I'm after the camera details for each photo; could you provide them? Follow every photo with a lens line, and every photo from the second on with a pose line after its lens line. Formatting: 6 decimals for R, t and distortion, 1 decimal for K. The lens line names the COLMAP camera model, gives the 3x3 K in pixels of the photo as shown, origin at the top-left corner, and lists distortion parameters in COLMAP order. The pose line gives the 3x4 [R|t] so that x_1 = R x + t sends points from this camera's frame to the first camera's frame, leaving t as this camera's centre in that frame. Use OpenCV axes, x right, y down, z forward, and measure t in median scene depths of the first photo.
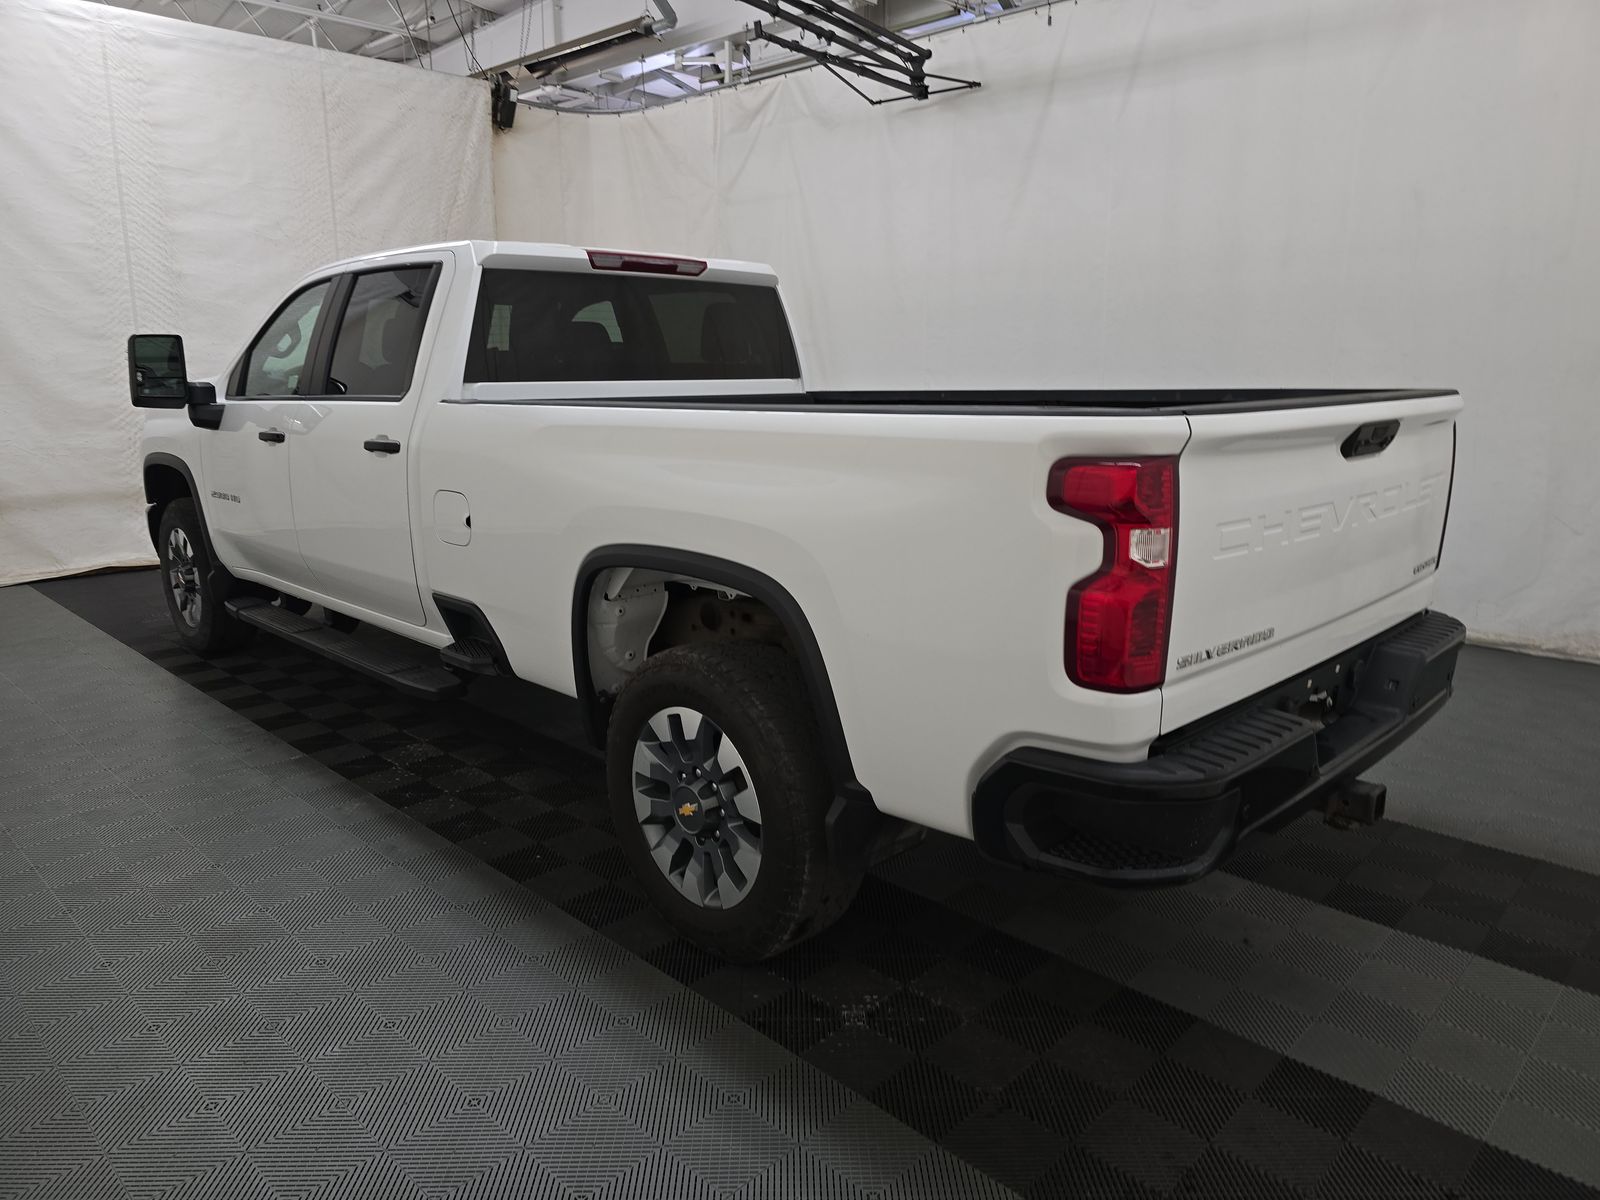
lens RADIAL K [[1088.9, 0, 789.0], [0, 1088.9, 591.4], [0, 0, 1]] dist [0.039942, -0.027164]
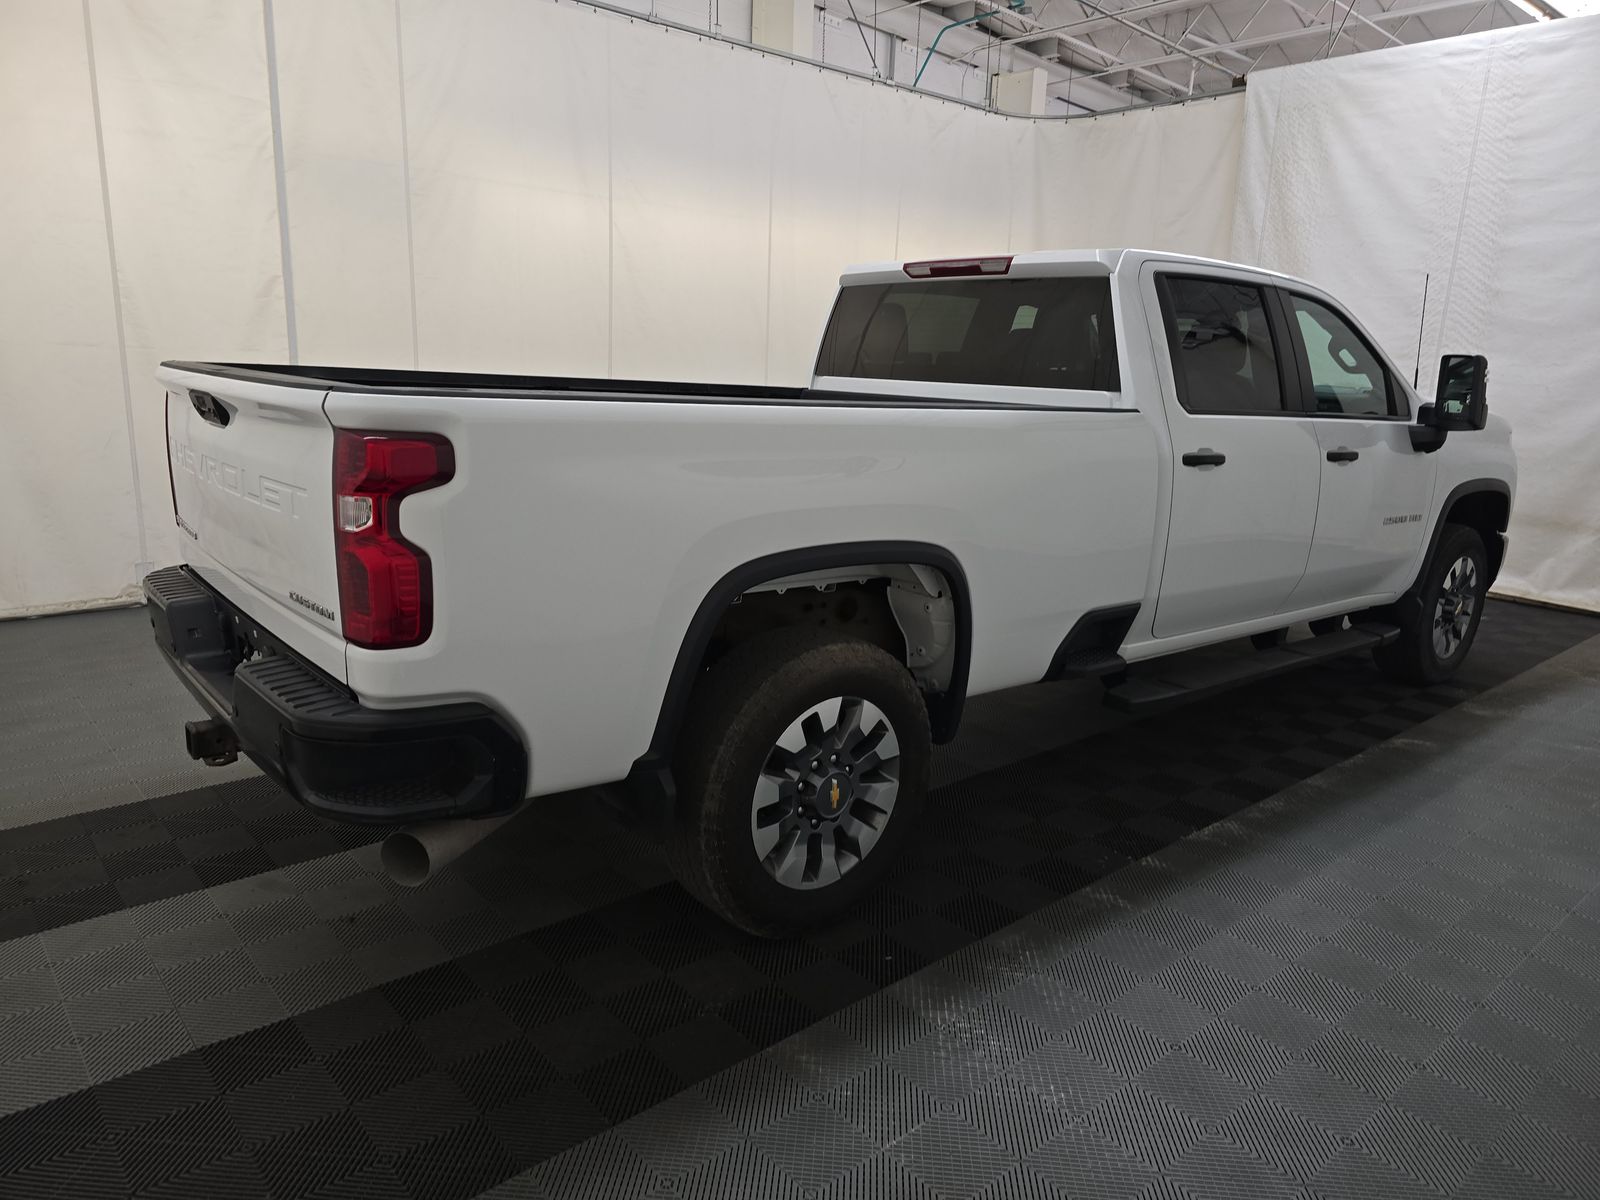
lens RADIAL K [[1088.9, 0, 792.4], [0, 1088.9, 582.6], [0, 0, 1]] dist [0.039942, -0.027164]
pose [[-0.072939, 0.202243, -0.976615, 0.506579], [-0.242572, 0.946221, 0.214066, -0.111551], [0.967388, 0.252513, -0.019958, 0.518425]]
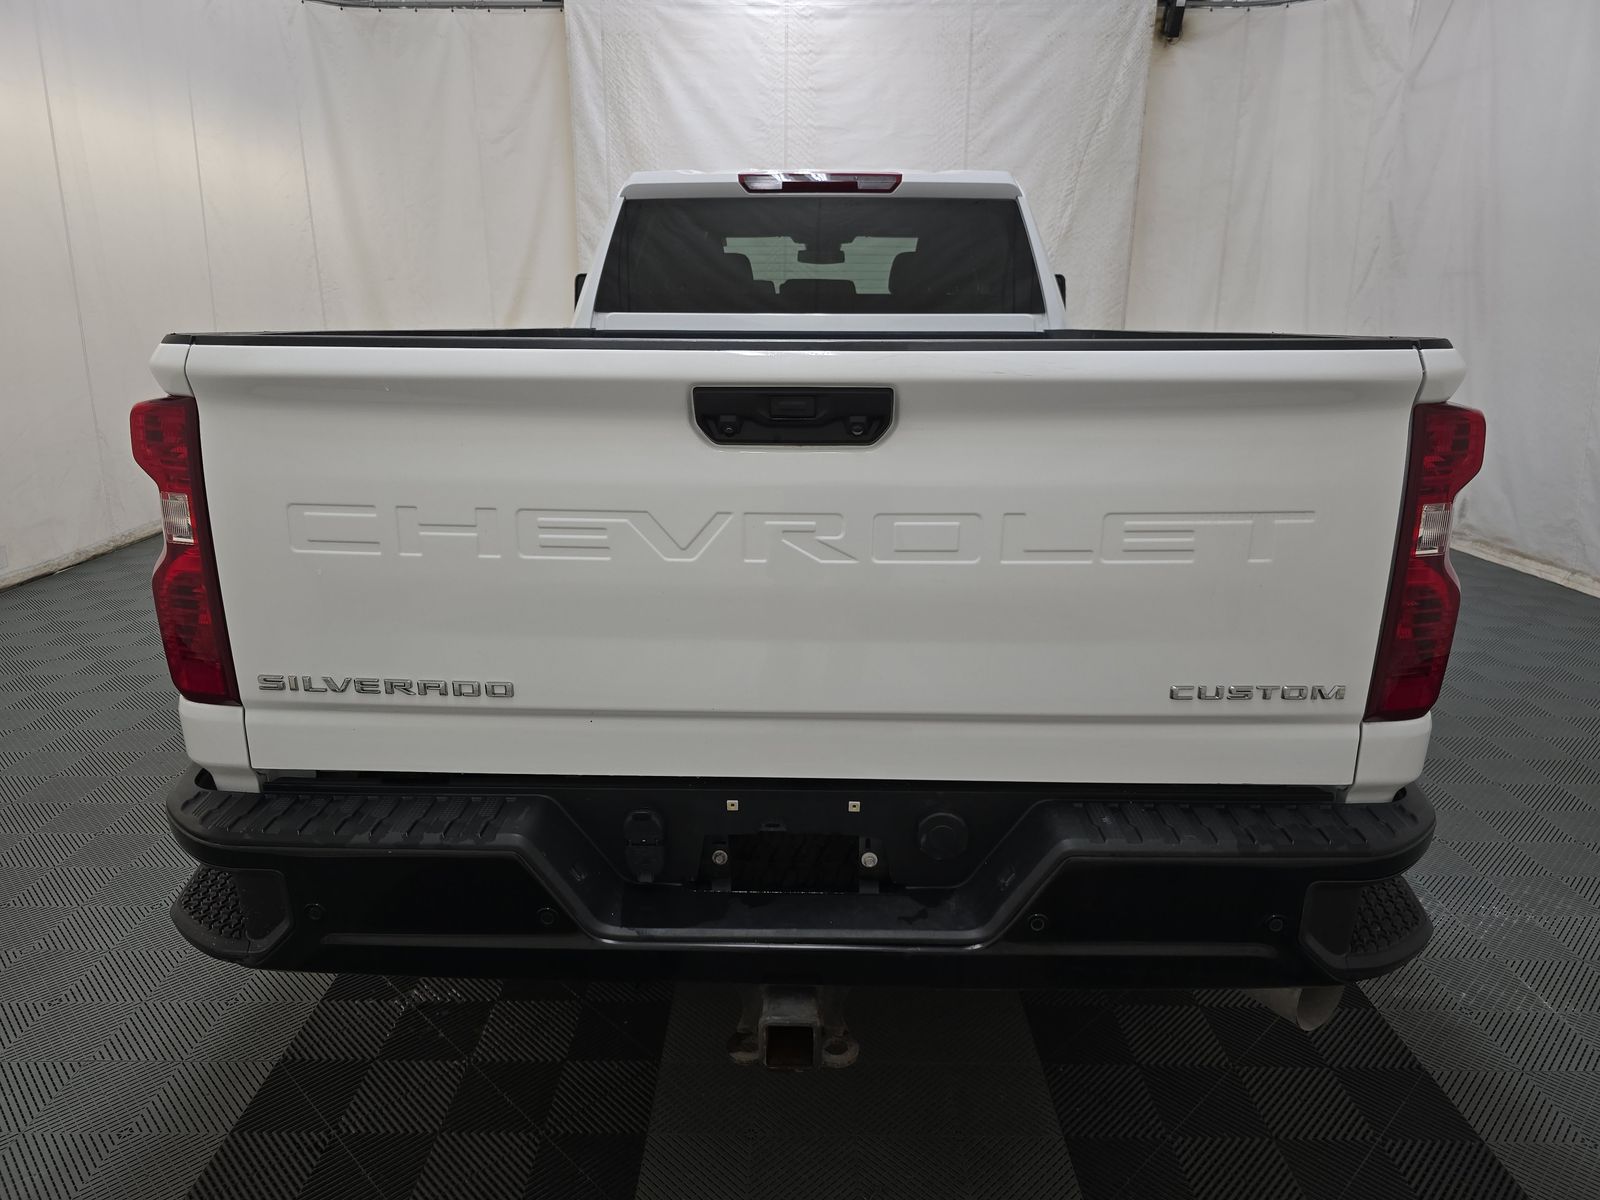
lens RADIAL K [[1088.9, 0, 807.5], [0, 1088.9, 589.6], [0, 0, 1]] dist [0.039942, -0.027164]
pose [[0.705579, 0.181968, -0.684870, 0.297871], [-0.149559, 0.982937, 0.107083, -0.035278], [0.692669, 0.026873, 0.720754, 0.191906]]
